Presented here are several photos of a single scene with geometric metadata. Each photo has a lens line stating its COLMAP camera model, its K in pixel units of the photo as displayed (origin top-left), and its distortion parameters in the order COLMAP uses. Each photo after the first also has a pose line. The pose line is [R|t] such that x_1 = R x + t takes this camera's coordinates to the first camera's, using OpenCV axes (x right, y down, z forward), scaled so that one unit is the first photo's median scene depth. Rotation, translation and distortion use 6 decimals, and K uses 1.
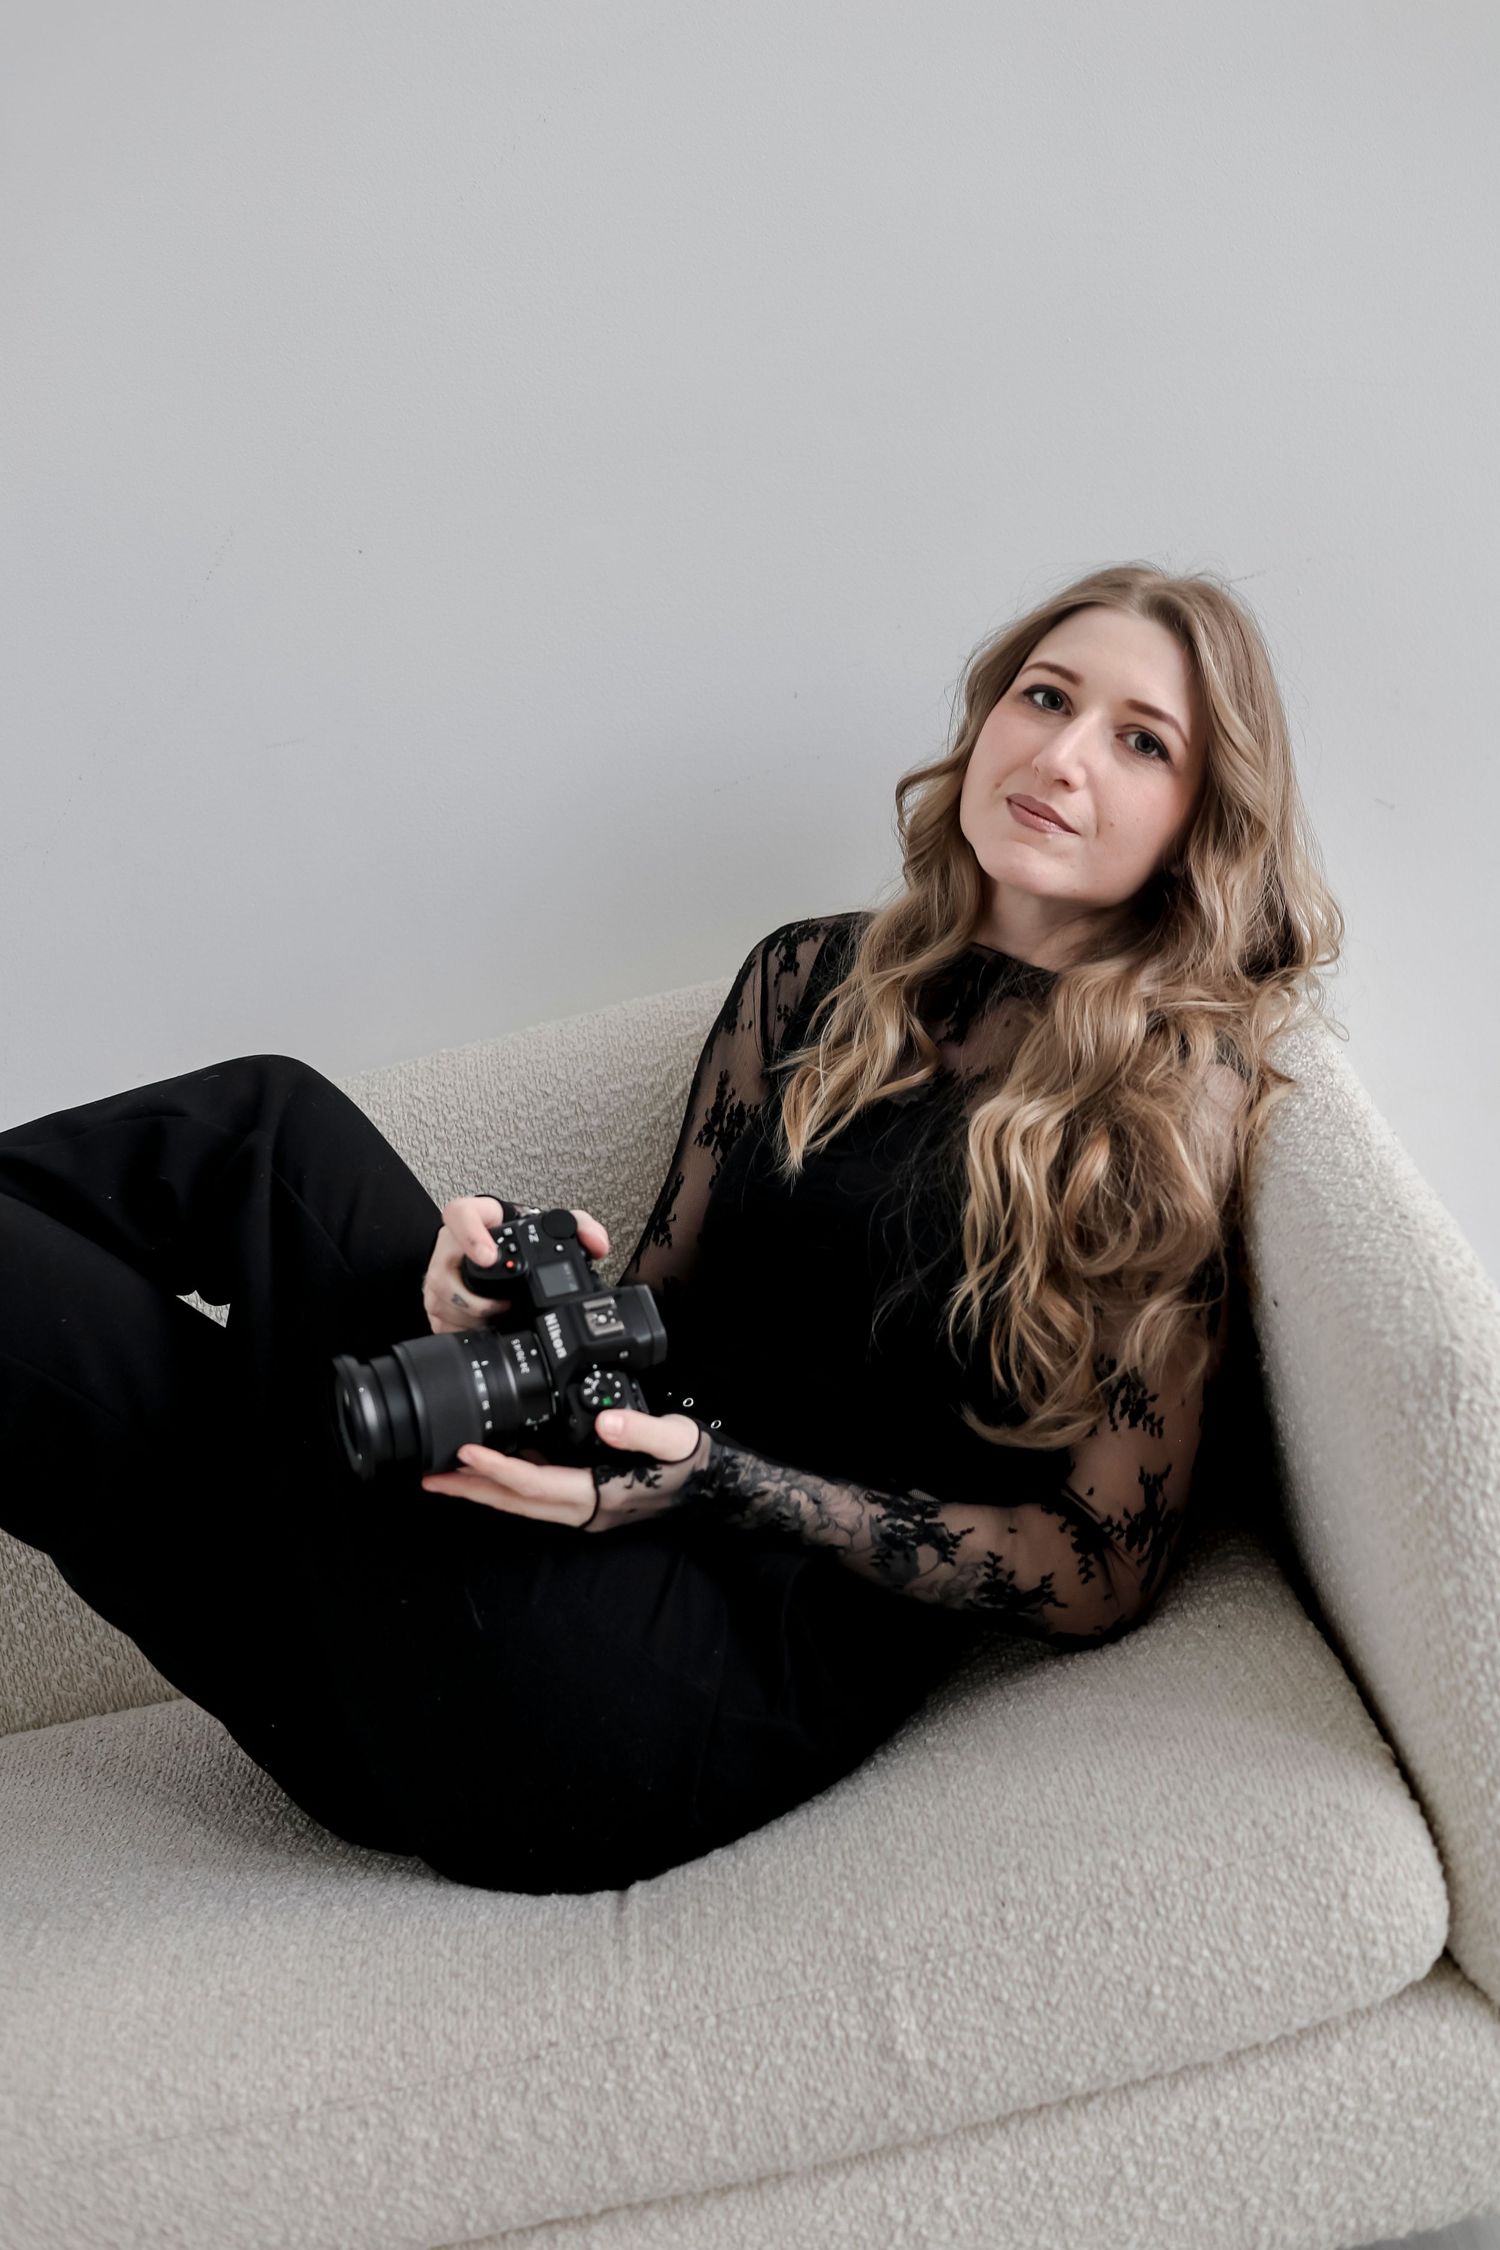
lens RADIAL K [[3357.3, 0, 750.0], [0, 3357.3, 1125.0], [0, 0, 1]] dist [0.023034, -0.092931]
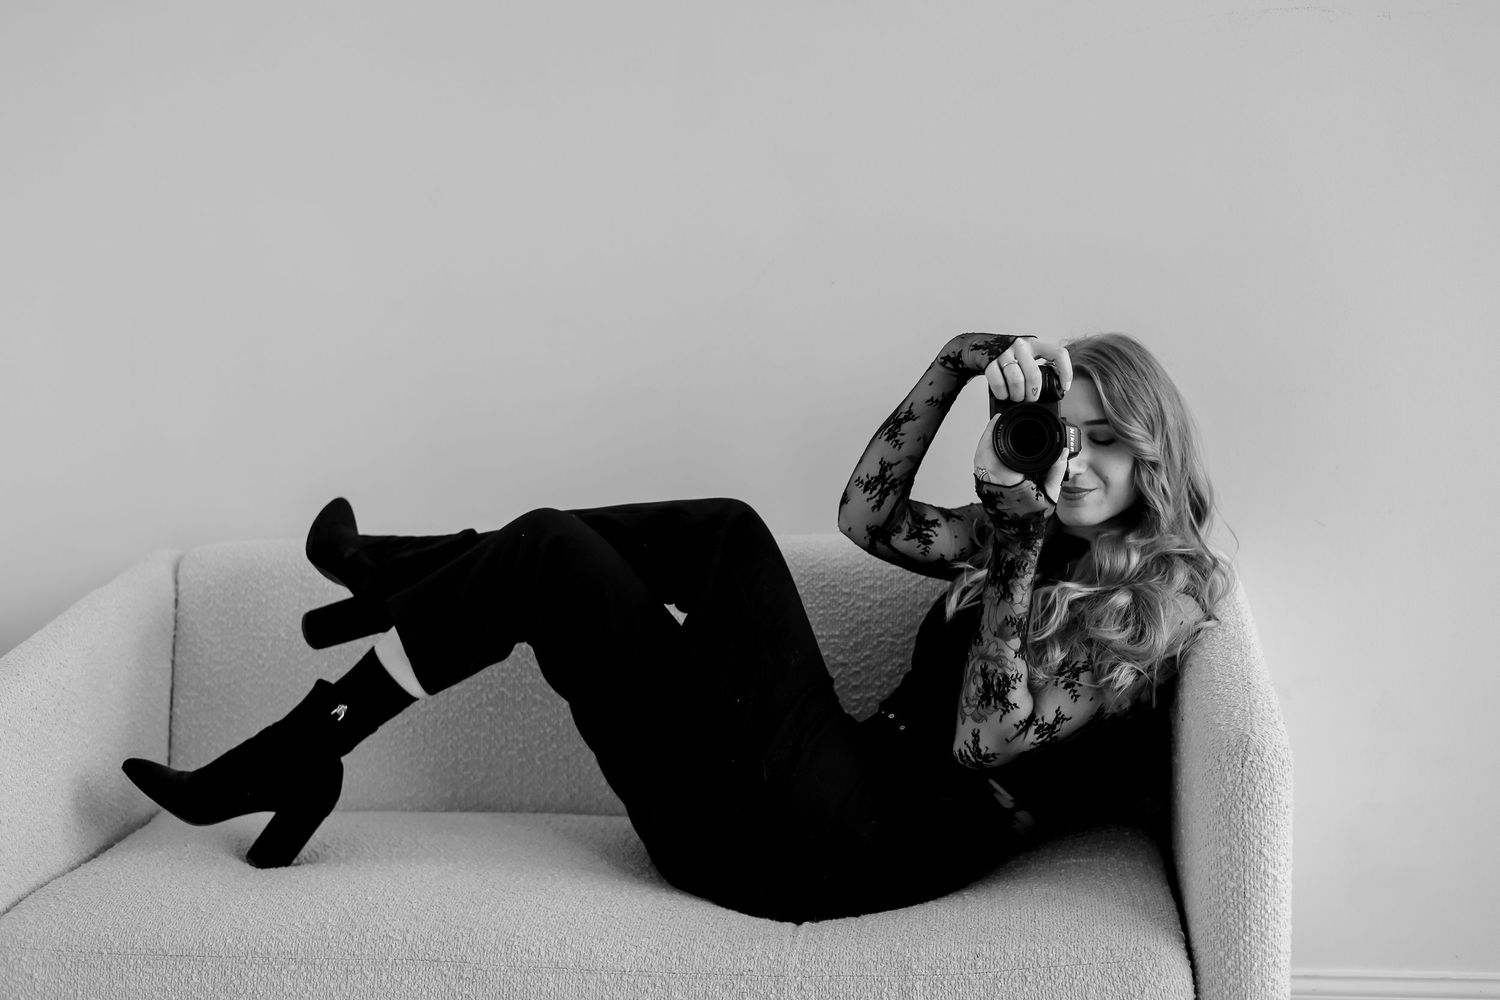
lens RADIAL K [[2049.4, 0, 750.0], [0, 2049.4, 500.0], [0, 0, 1]] dist [0.154764, 0.003964]
pose [[0.963079, 0.231777, -0.136957, 0.049632], [-0.244411, 0.966042, -0.083827, 0.101883], [0.112877, 0.114206, 0.987024, -0.299133]]
